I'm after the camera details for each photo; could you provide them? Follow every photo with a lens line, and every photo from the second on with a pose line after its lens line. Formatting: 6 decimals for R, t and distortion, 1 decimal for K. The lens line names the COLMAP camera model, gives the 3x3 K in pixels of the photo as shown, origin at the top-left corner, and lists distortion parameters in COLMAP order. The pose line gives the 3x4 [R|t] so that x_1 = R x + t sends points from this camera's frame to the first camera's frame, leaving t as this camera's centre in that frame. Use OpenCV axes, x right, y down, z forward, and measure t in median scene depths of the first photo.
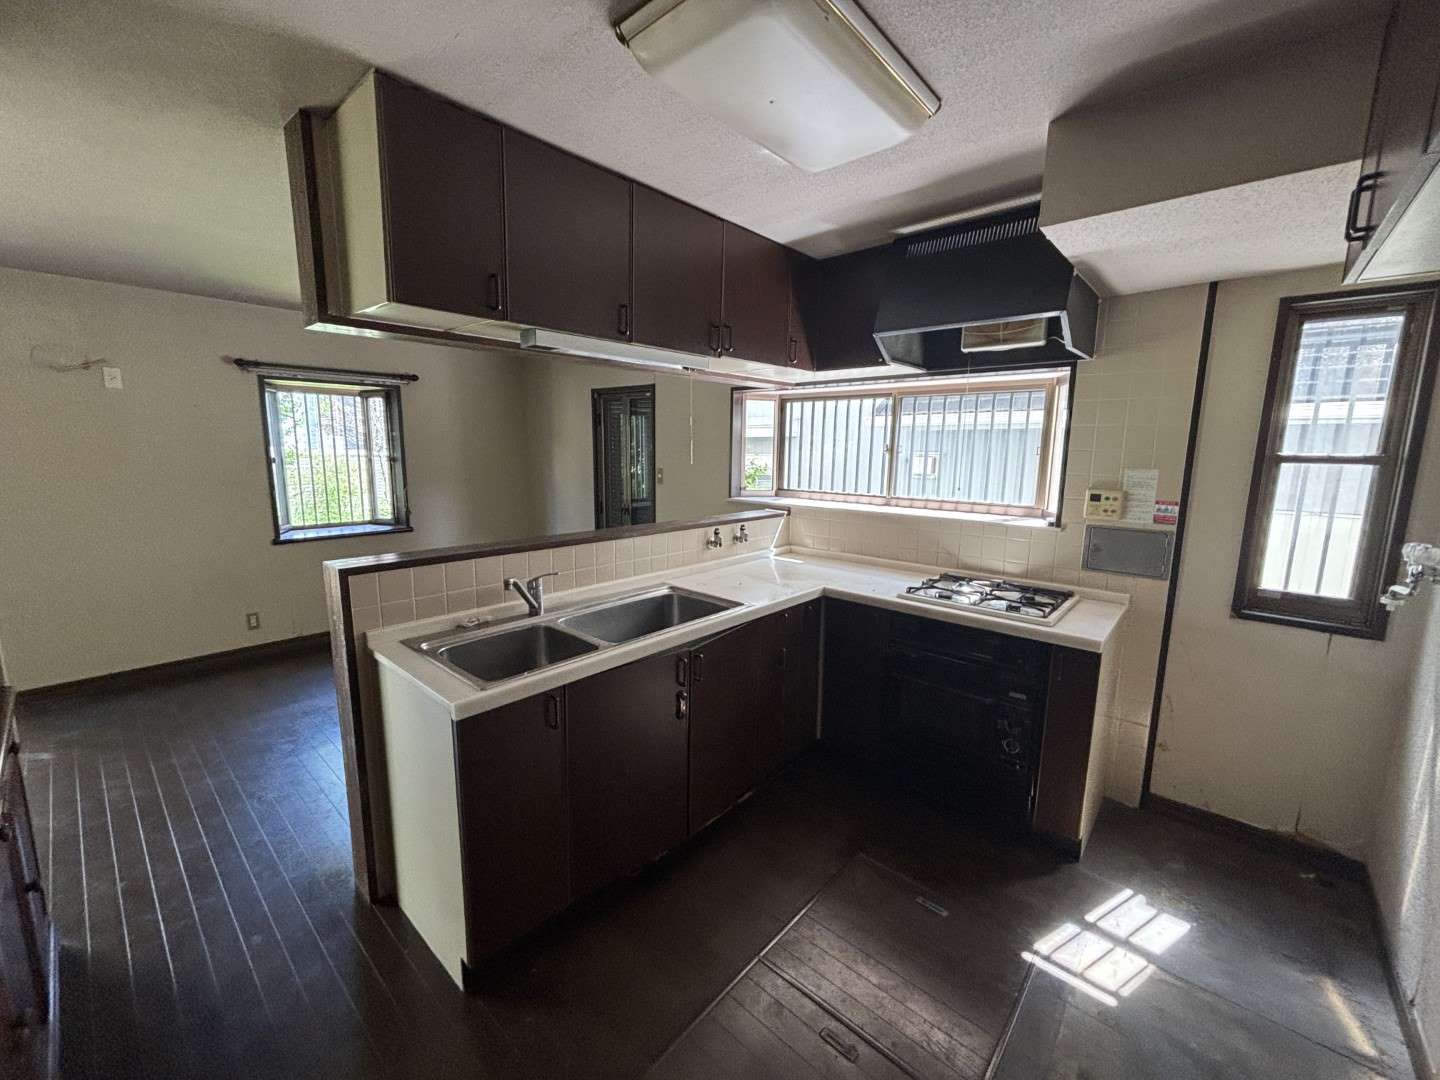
lens RADIAL K [[576.8, 0, 717.0], [0, 576.8, 535.4], [0, 0, 1]] dist [-0.008907, -0.000150]
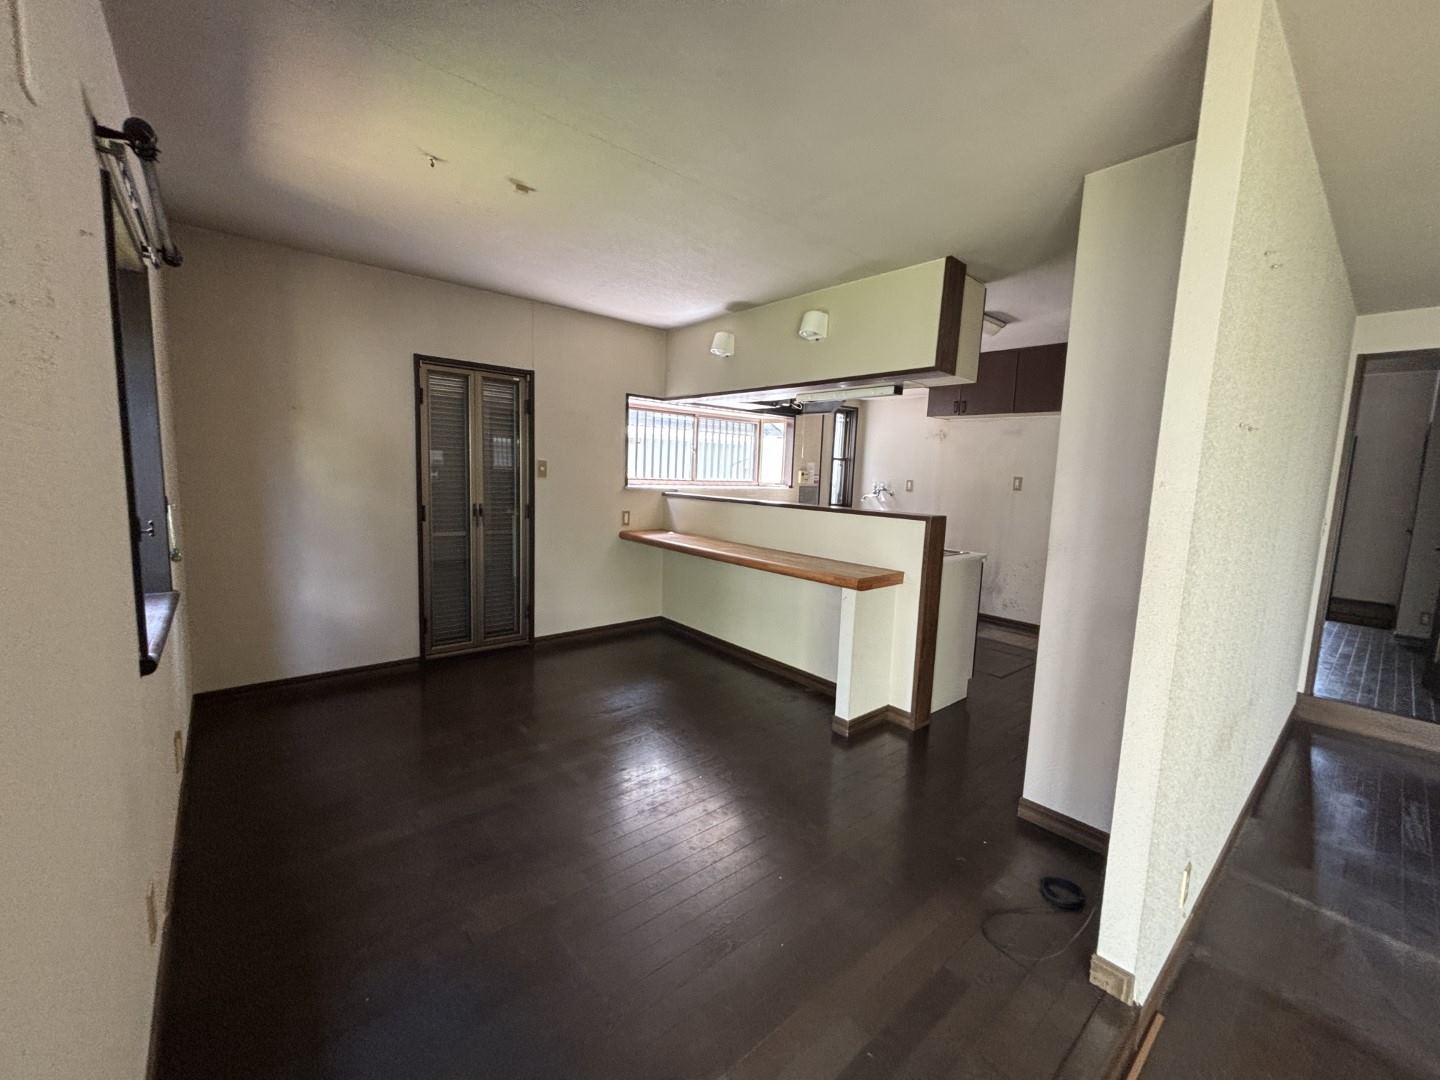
lens RADIAL K [[576.8, 0, 718.3], [0, 576.8, 539.0], [0, 0, 1]] dist [-0.008907, -0.000150]
pose [[0.127473, -0.120547, 0.984489, -1.293794], [0.122228, 0.986930, 0.105019, -0.067583], [-0.984282, 0.106945, 0.140541, 0.749404]]
